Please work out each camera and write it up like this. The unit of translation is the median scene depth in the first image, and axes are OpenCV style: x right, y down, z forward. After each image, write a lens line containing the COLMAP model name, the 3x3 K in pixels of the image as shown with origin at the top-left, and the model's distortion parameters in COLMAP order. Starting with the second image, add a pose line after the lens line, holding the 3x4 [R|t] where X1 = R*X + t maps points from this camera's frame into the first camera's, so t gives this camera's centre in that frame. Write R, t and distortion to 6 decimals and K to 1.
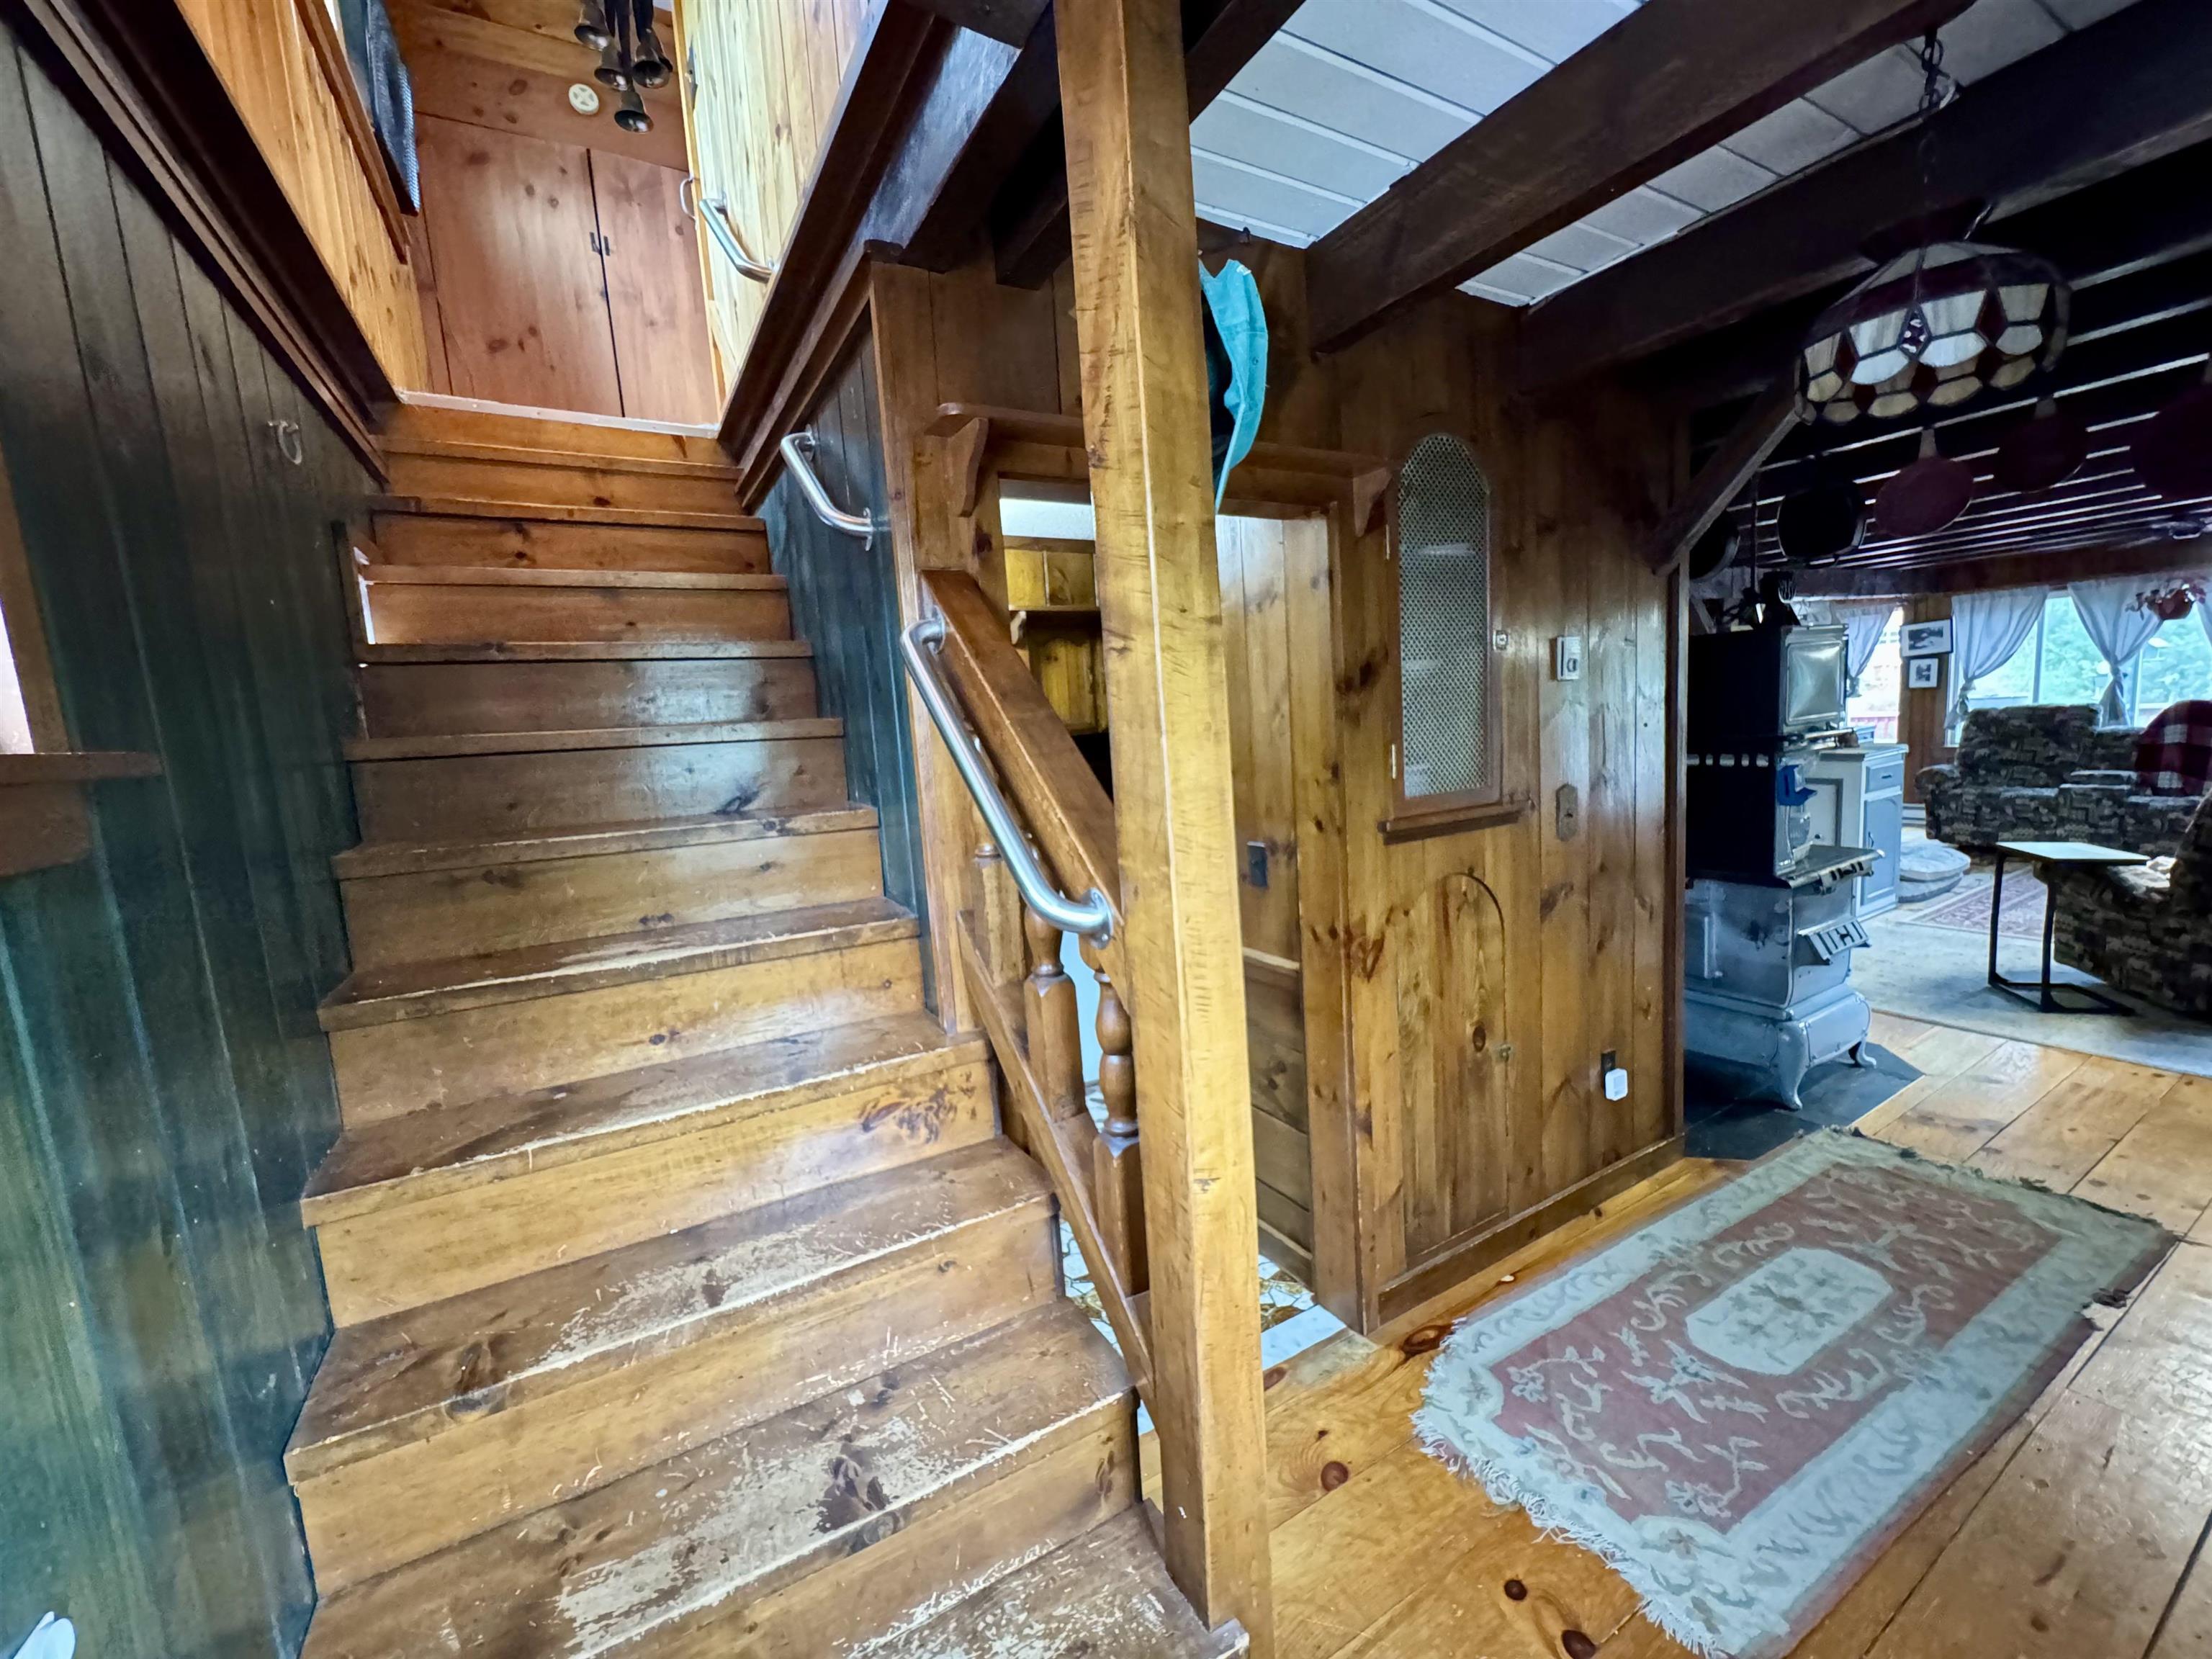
lens RADIAL K [[881.7, 0, 1107.1], [0, 881.7, 833.4], [0, 0, 1]] dist [-0.004631, 0.000712]
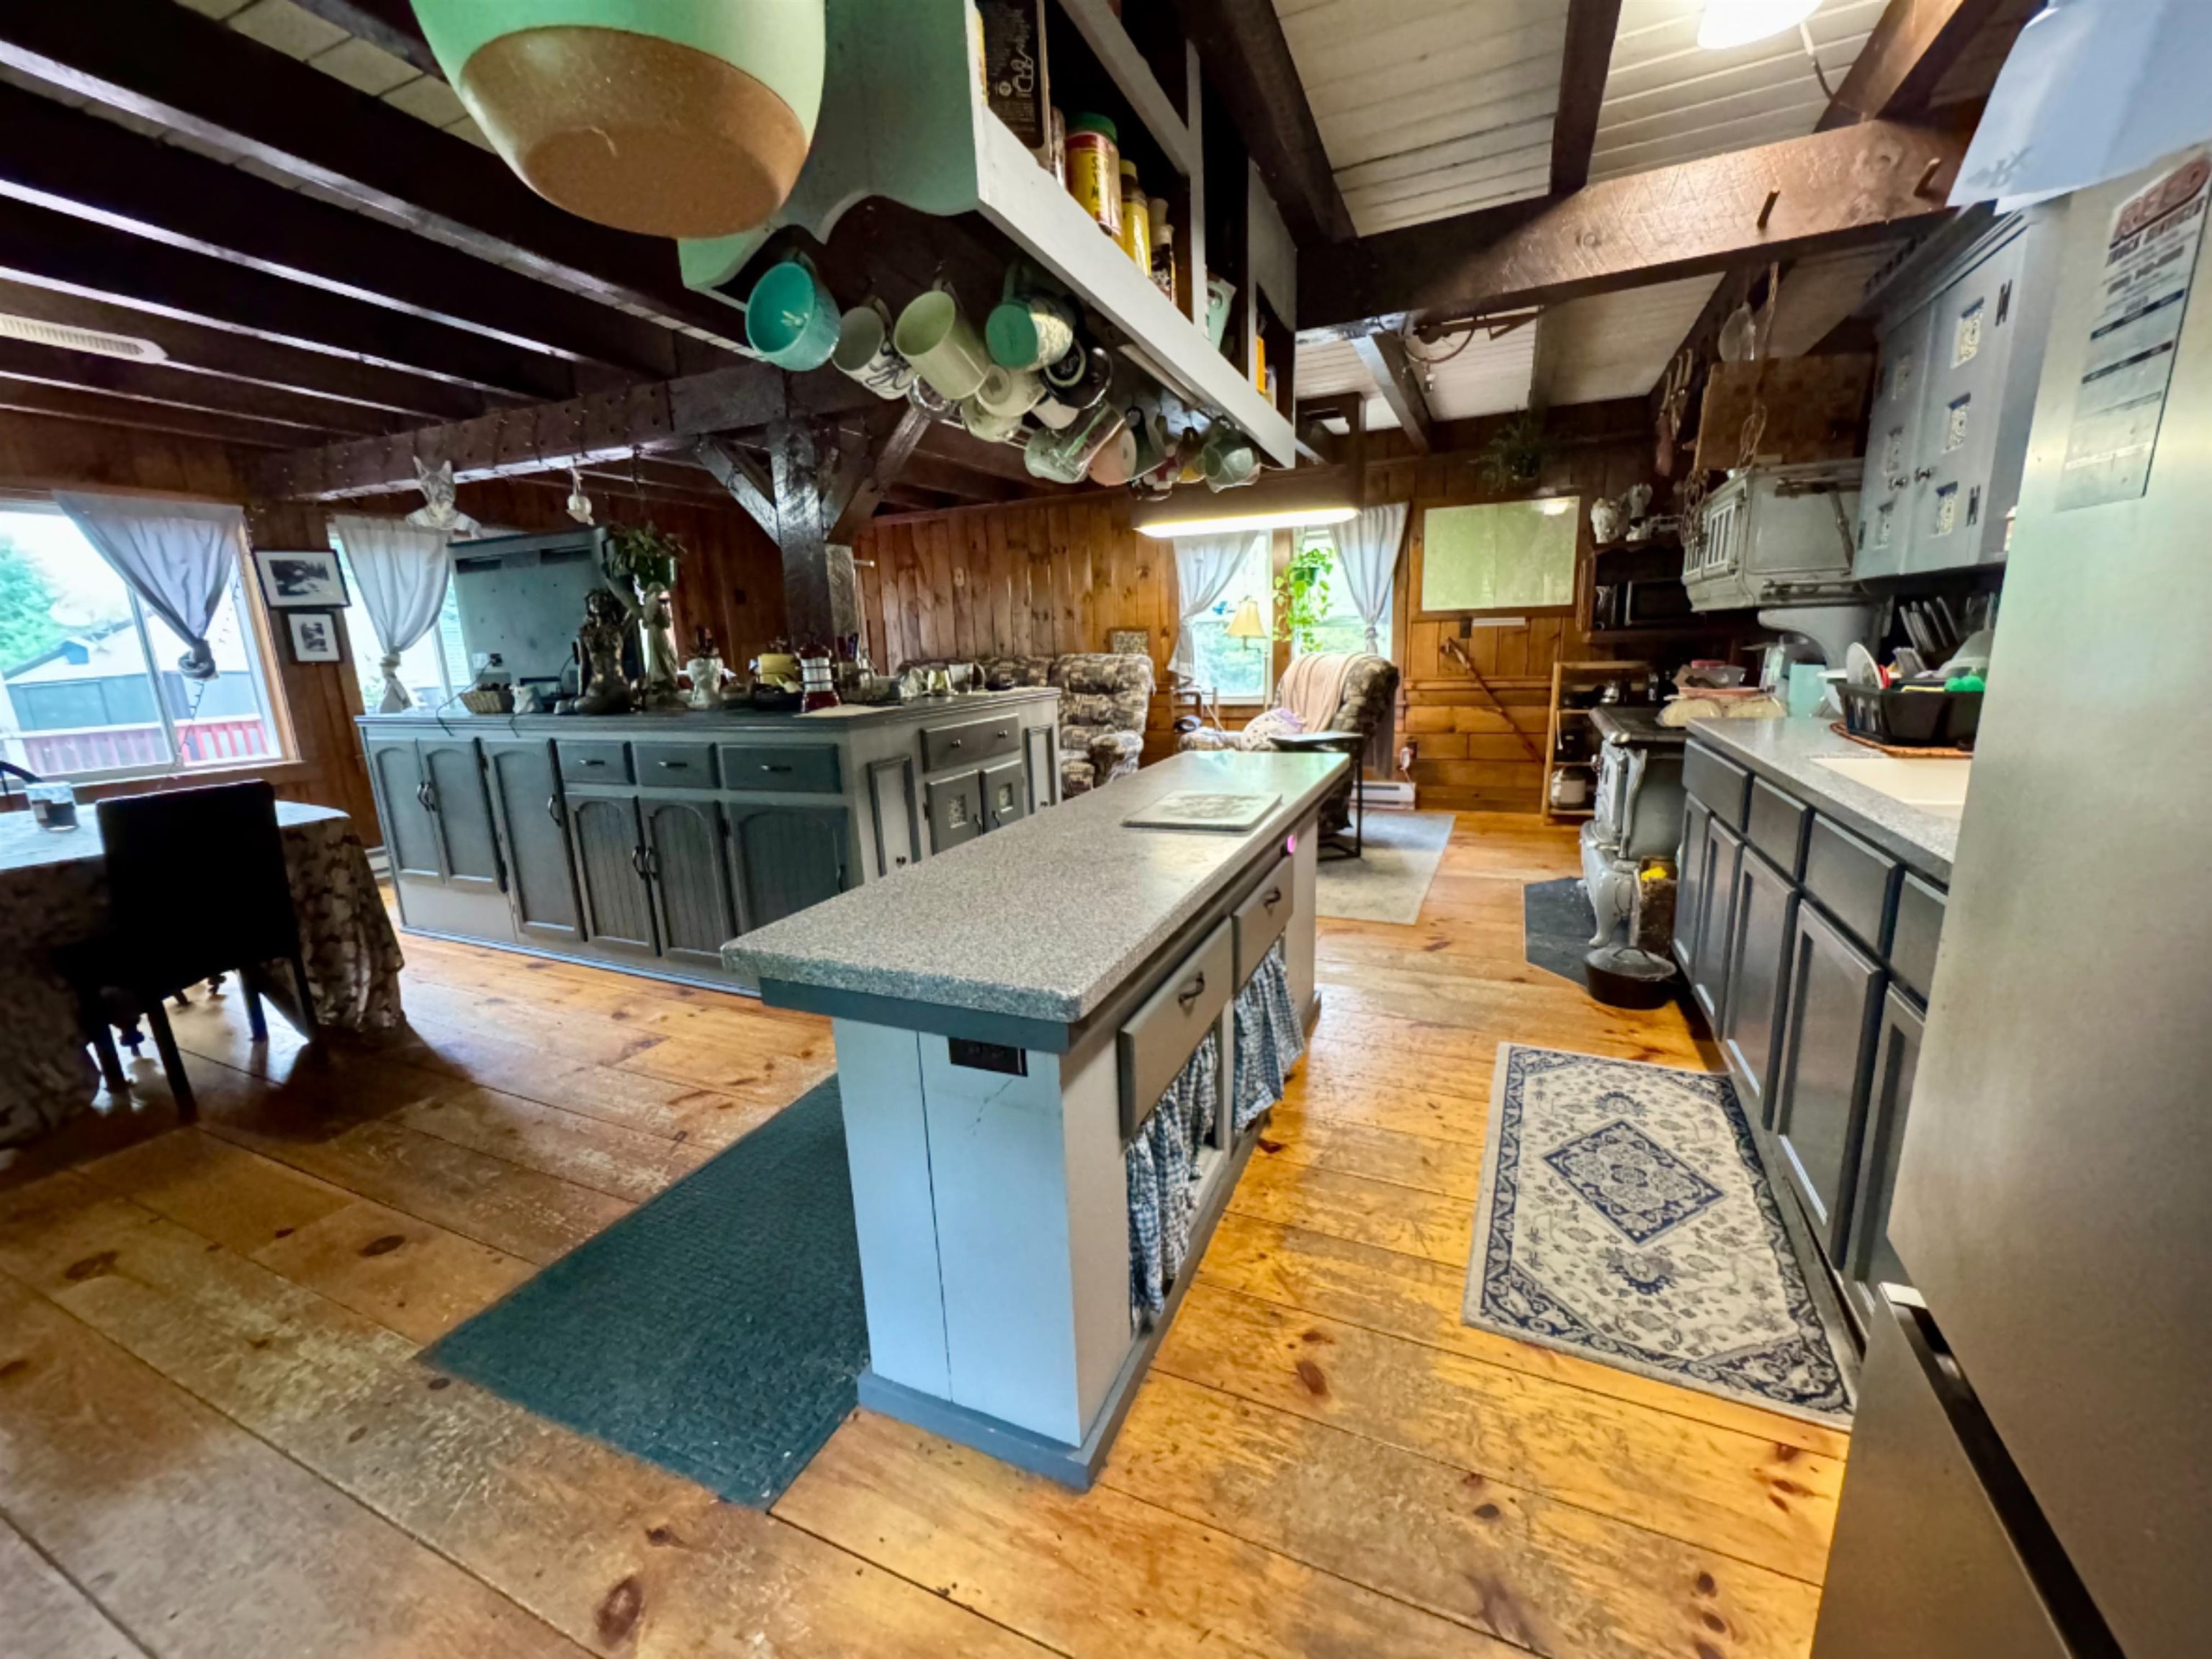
lens RADIAL K [[881.7, 0, 1098.5], [0, 881.7, 838.4], [0, 0, 1]] dist [-0.004631, 0.000712]
pose [[-0.577858, -0.087703, 0.811411, 0.404364], [0.185104, 0.954217, 0.234962, -0.319077], [-0.794869, 0.285970, -0.535167, 3.212818]]
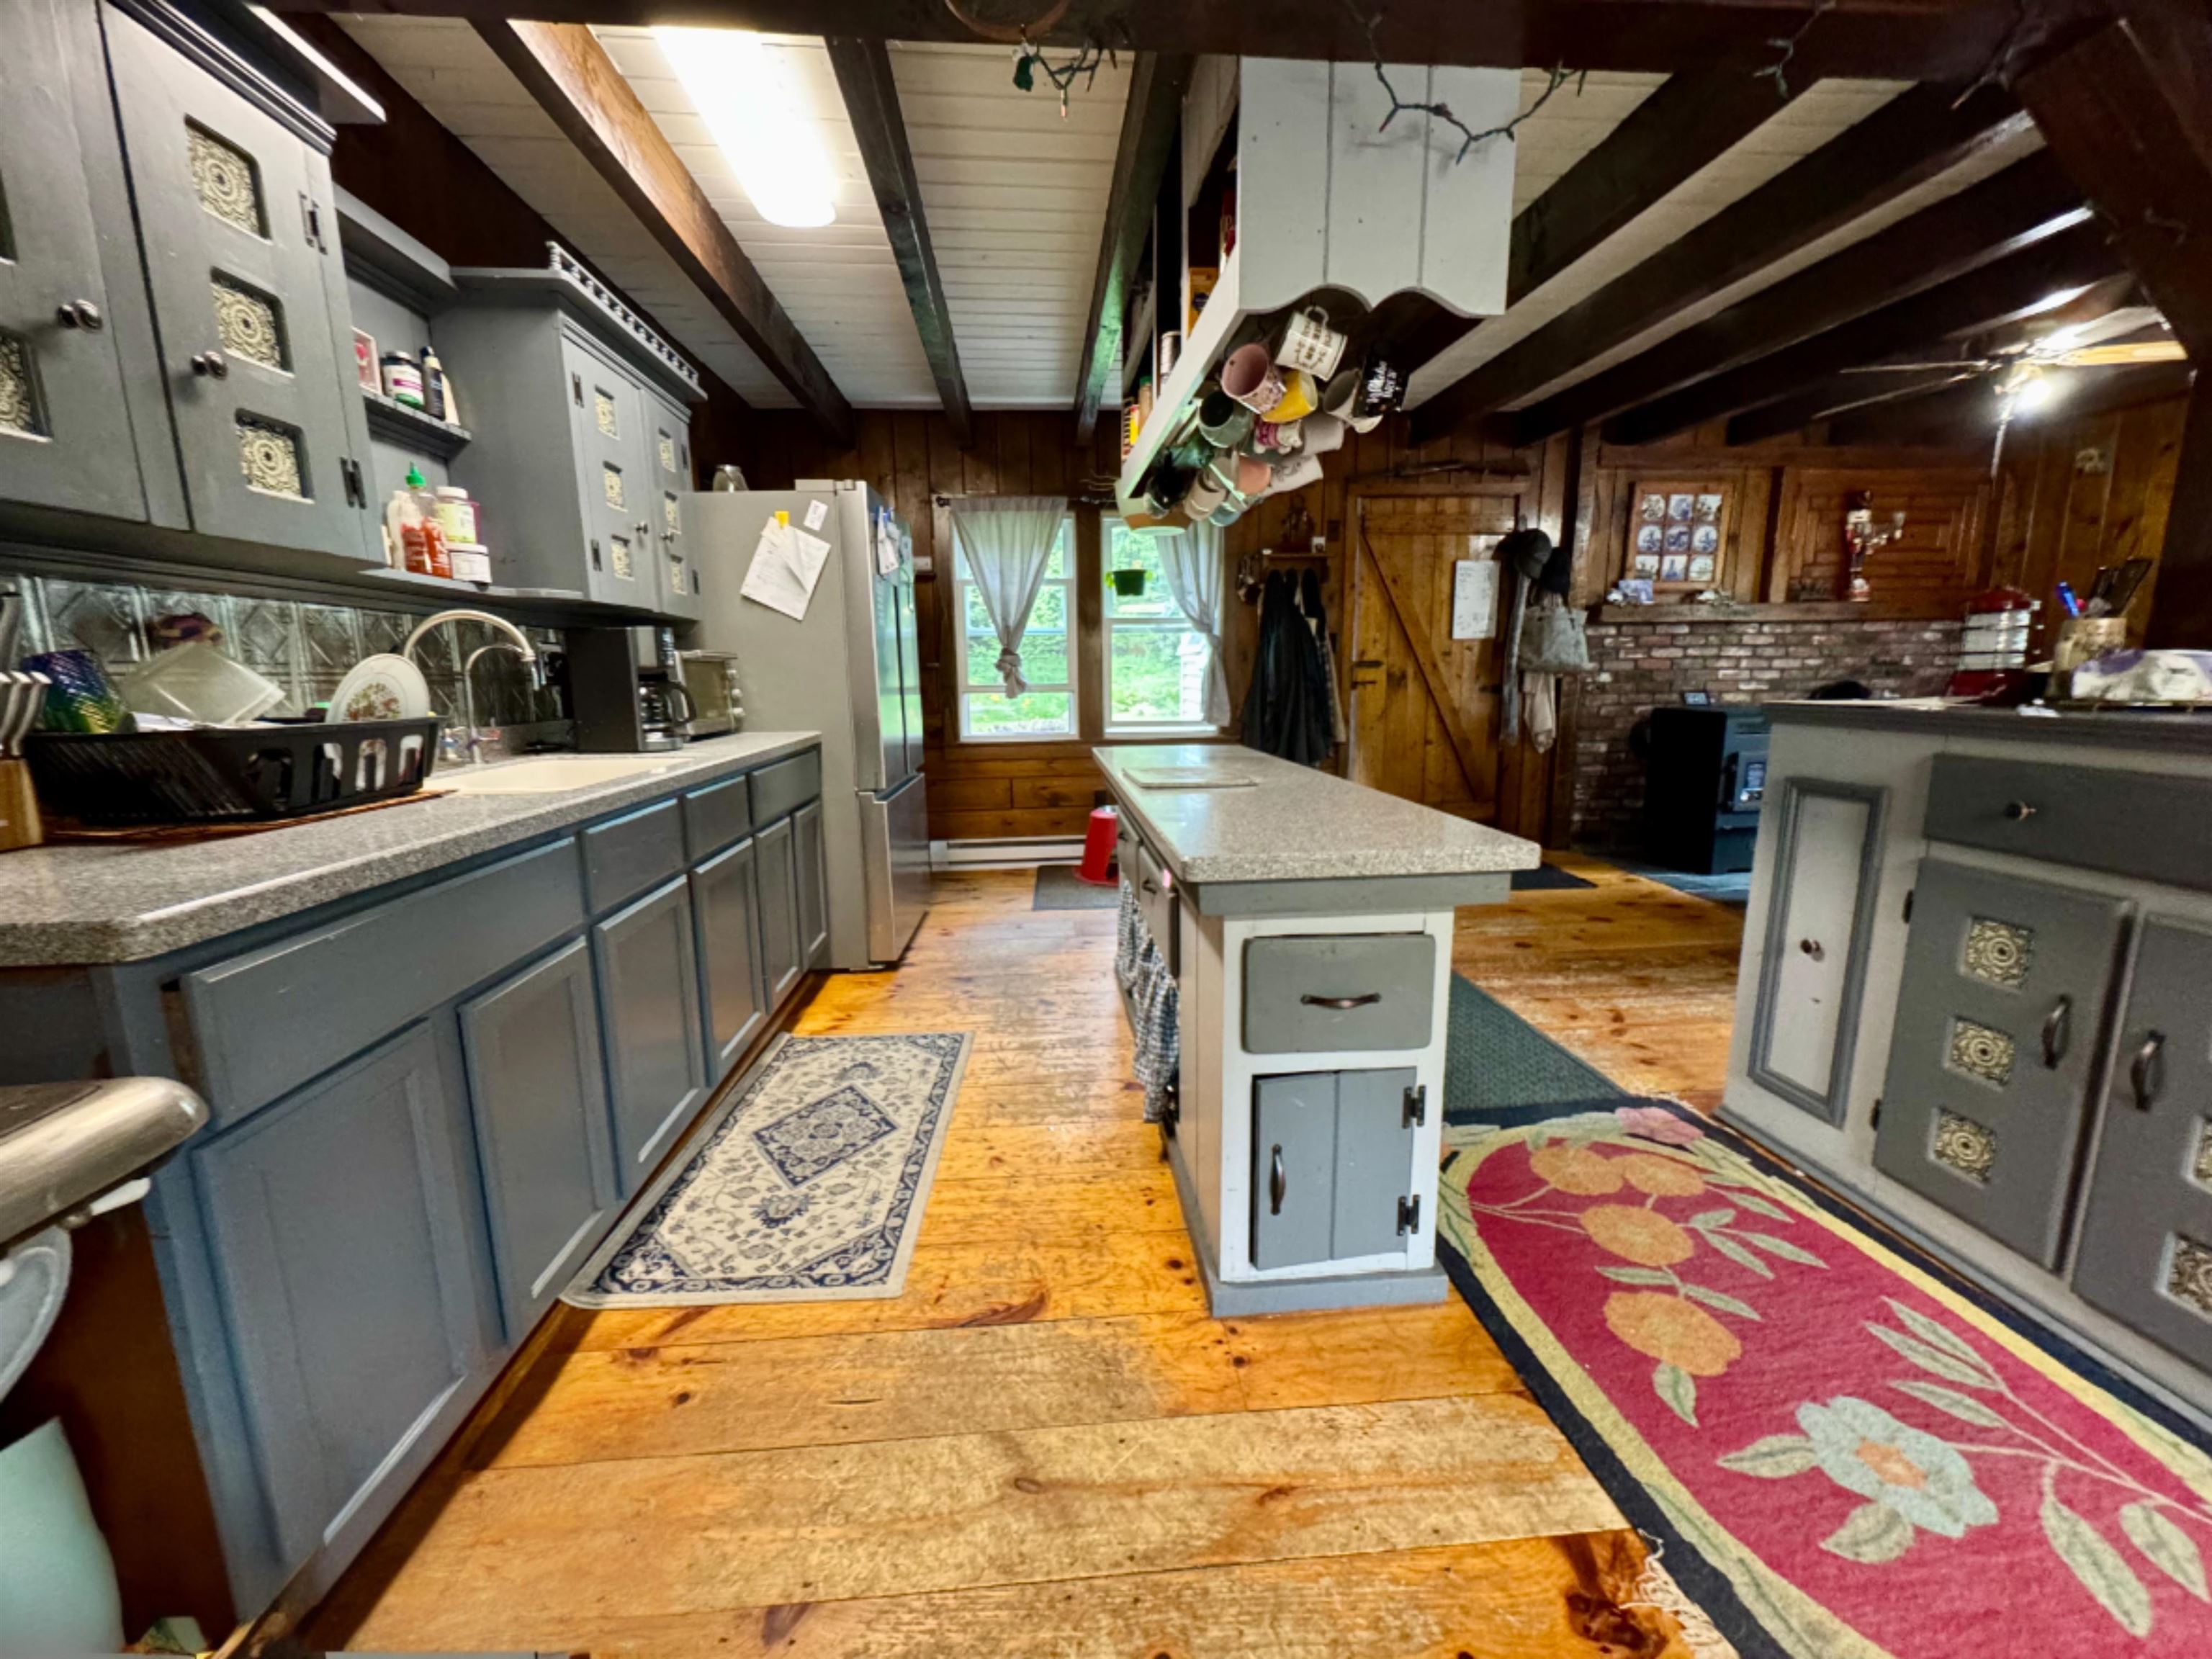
lens RADIAL K [[881.7, 0, 1107.7], [0, 881.7, 830.8], [0, 0, 1]] dist [-0.004631, 0.000712]
pose [[0.901208, 0.133987, -0.412155, 1.389841], [-0.106469, 0.990312, 0.089138, -0.139105], [0.420106, -0.036450, 0.906743, 1.719408]]
